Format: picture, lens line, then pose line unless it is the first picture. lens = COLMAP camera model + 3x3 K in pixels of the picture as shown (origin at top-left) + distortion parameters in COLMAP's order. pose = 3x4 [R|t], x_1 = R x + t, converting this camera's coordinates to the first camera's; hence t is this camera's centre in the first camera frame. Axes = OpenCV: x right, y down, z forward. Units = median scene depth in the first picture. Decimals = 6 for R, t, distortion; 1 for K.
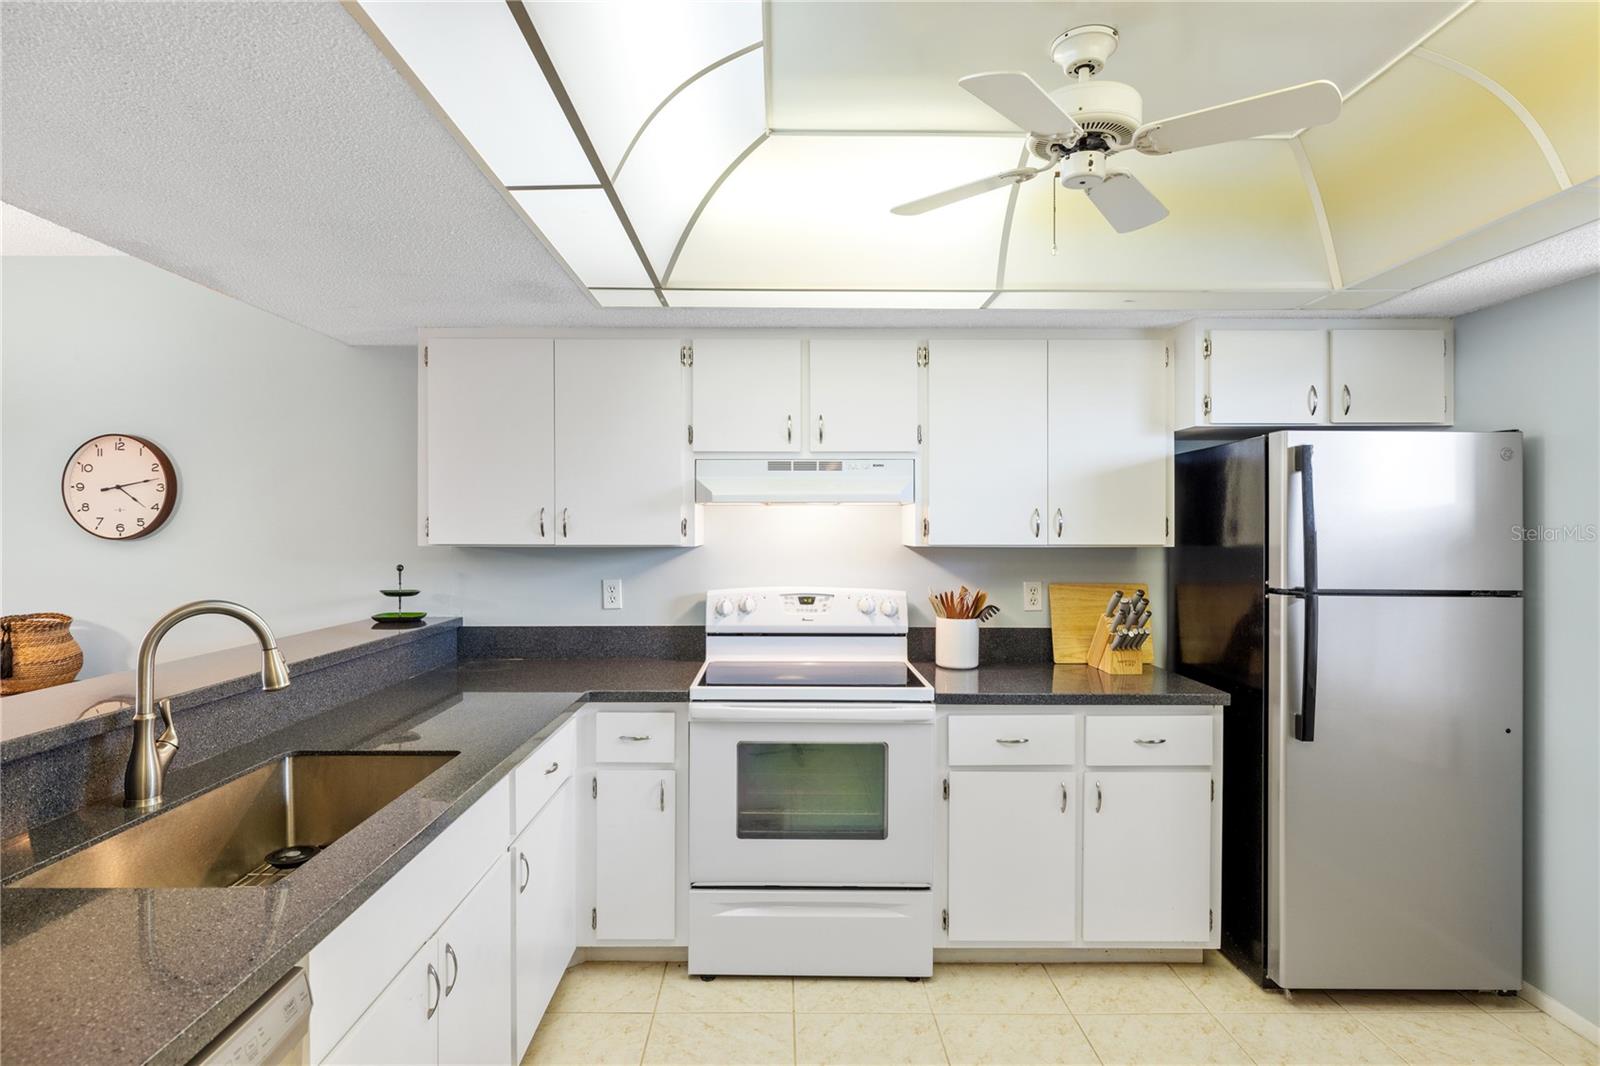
lens RADIAL K [[838.6, 0, 789.4], [0, 838.6, 532.5], [0, 0, 1]] dist [-0.007691, 0.002806]
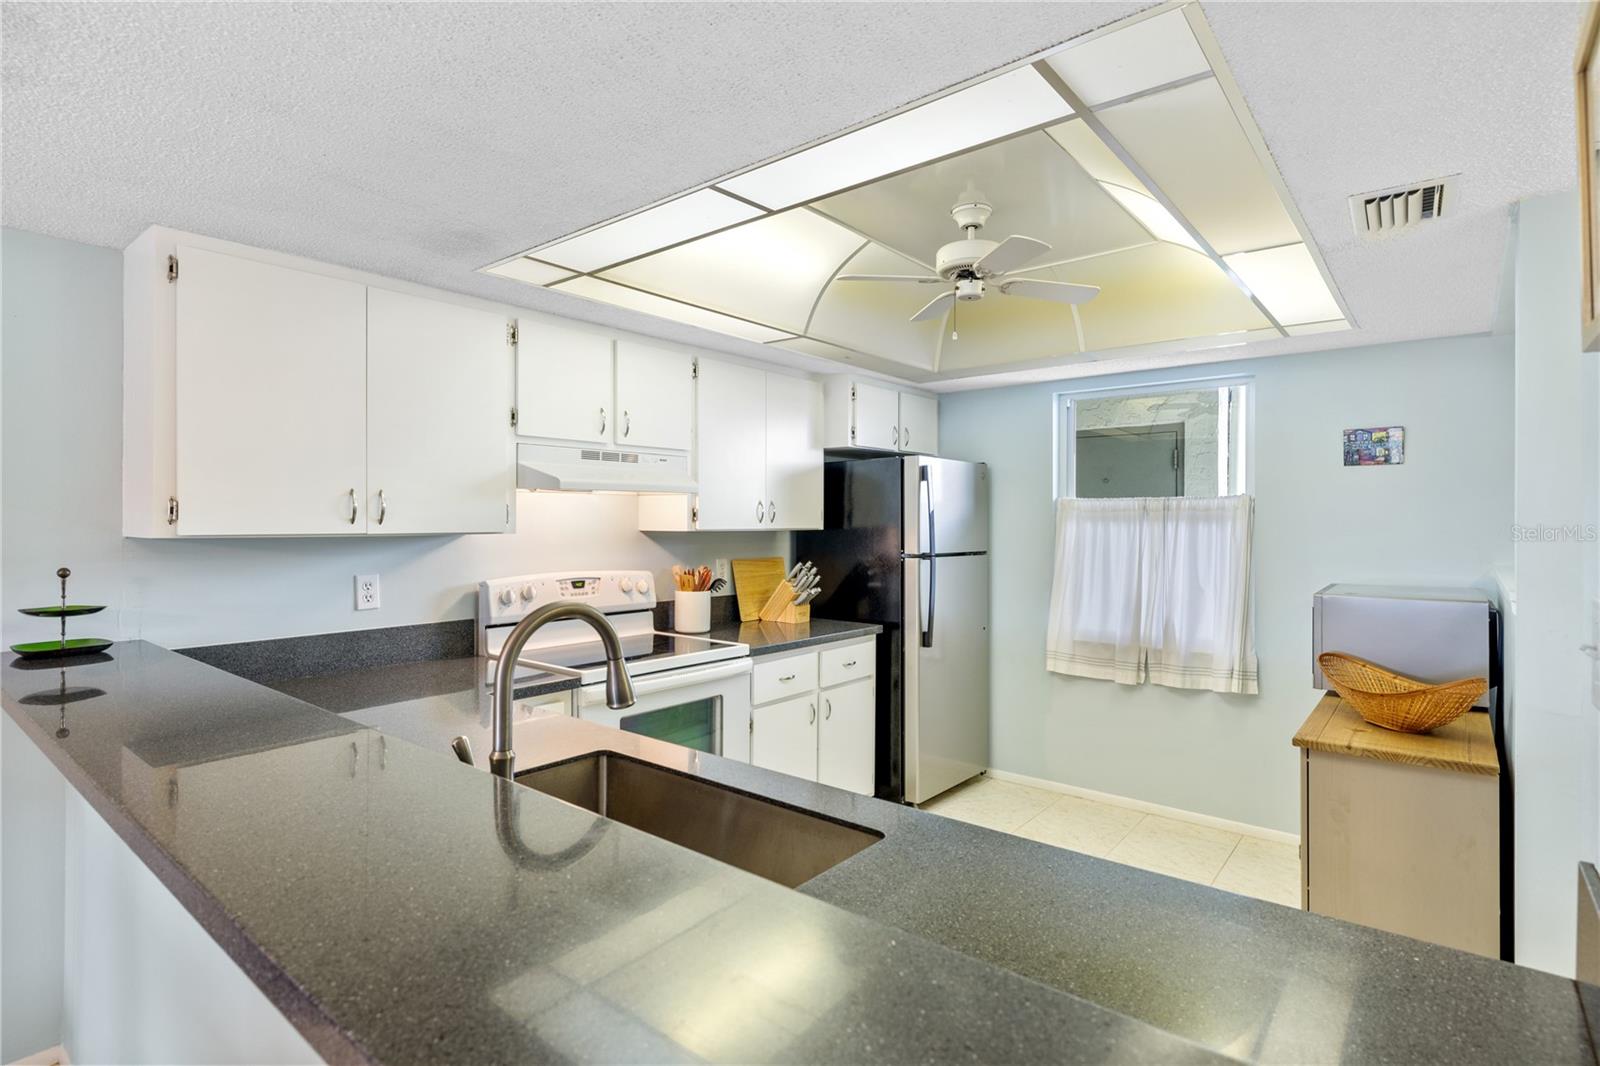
lens RADIAL K [[798.3, 0, 802.6], [0, 798.3, 524.5], [0, 0, 1]] dist [-0.005097, 0.004237]
pose [[0.638375, -0.004430, 0.769713, -0.606655], [0.001383, 0.999988, 0.004608, 0.002384], [-0.769724, -0.001877, 0.638374, 0.163369]]
